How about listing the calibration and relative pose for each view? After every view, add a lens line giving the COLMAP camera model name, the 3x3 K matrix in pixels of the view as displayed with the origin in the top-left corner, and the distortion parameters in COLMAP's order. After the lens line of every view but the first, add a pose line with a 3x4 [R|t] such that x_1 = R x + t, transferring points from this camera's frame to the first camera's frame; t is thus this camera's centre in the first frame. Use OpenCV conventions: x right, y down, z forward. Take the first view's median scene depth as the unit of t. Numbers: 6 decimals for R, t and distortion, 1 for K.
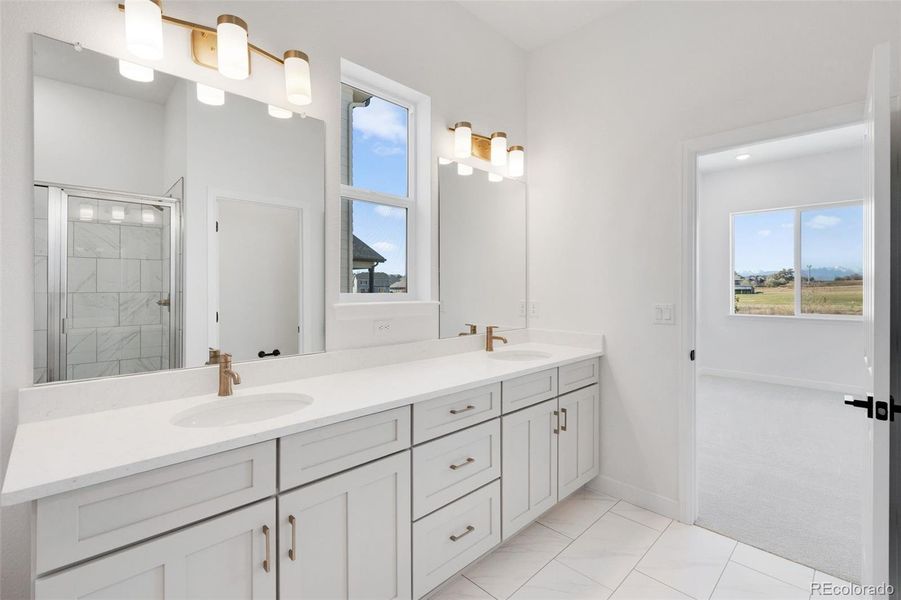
lens RADIAL K [[393.8, 0, 453.7], [0, 393.8, 295.2], [0, 0, 1]] dist [-0.000259, -0.000401]
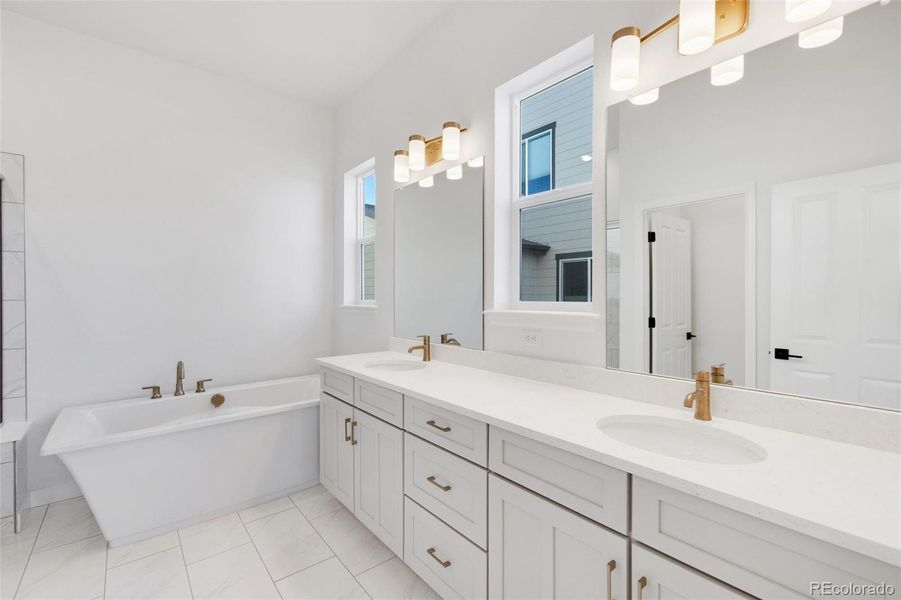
lens RADIAL K [[393.8, 0, 455.7], [0, 393.8, 301.1], [0, 0, 1]] dist [-0.000259, -0.000401]
pose [[-0.060898, 0.015121, -0.998029, 0.790647], [-0.011313, 0.999811, 0.015839, -0.018919], [0.998080, 0.012255, -0.060715, 0.908633]]
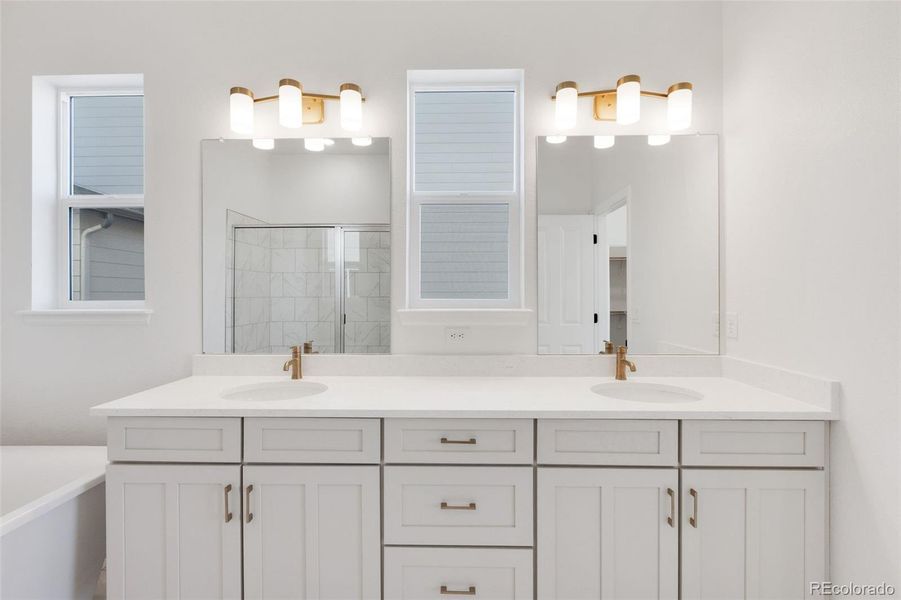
lens RADIAL K [[393.8, 0, 451.5], [0, 393.8, 297.8], [0, 0, 1]] dist [-0.000259, -0.000401]
pose [[0.710111, 0.005434, -0.704069, 0.492463], [-0.009194, 0.999957, -0.001556, -0.007613], [0.704030, 0.007578, 0.710130, 0.330649]]
